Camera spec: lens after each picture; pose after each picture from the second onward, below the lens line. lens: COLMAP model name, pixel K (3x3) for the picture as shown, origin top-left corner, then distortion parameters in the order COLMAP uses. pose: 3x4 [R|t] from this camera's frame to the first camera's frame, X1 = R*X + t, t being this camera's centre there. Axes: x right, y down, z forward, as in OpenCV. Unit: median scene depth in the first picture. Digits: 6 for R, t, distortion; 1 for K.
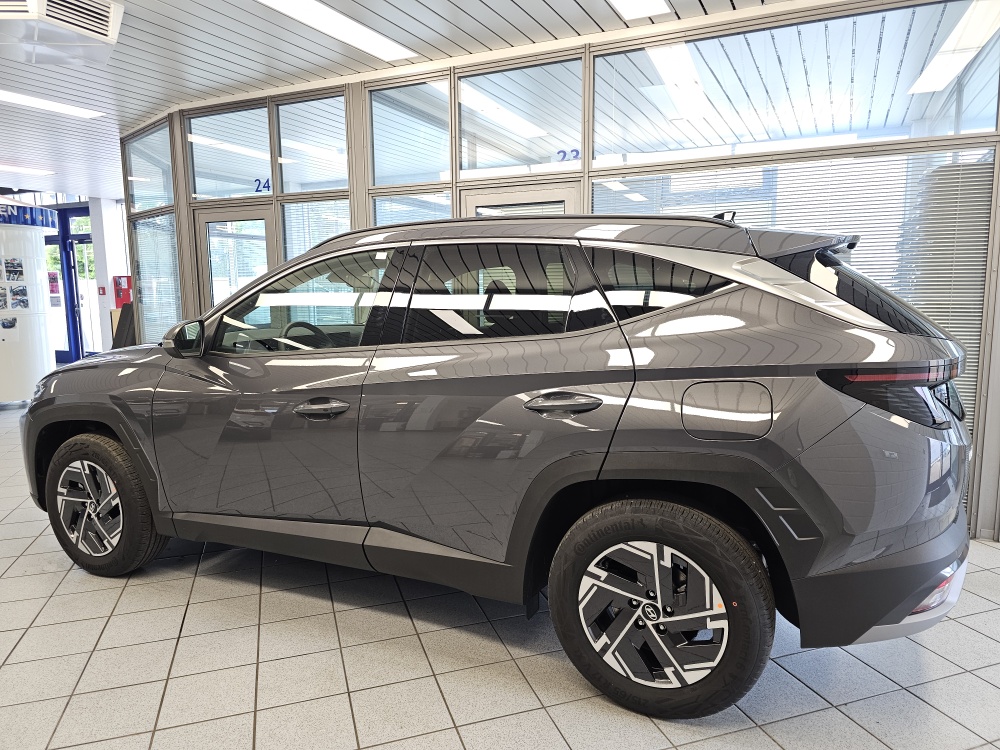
lens RADIAL K [[679.2, 0, 499.1], [0, 679.2, 371.7], [0, 0, 1]] dist [0.065337, -0.062622]
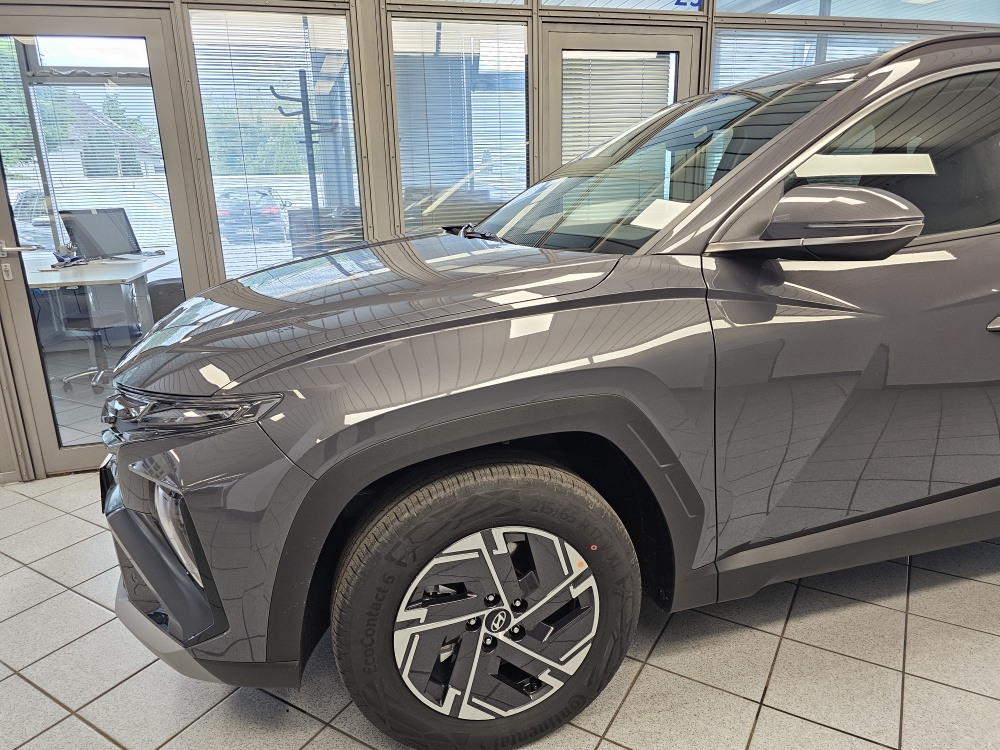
lens RADIAL K [[679.2, 0, 499.1], [0, 679.2, 371.7], [0, 0, 1]] dist [0.065337, -0.062622]
pose [[0.762725, -0.181174, 0.620827, -0.853293], [0.105456, 0.981952, 0.157001, -0.039377], [-0.638067, -0.054279, 0.768065, 0.665581]]
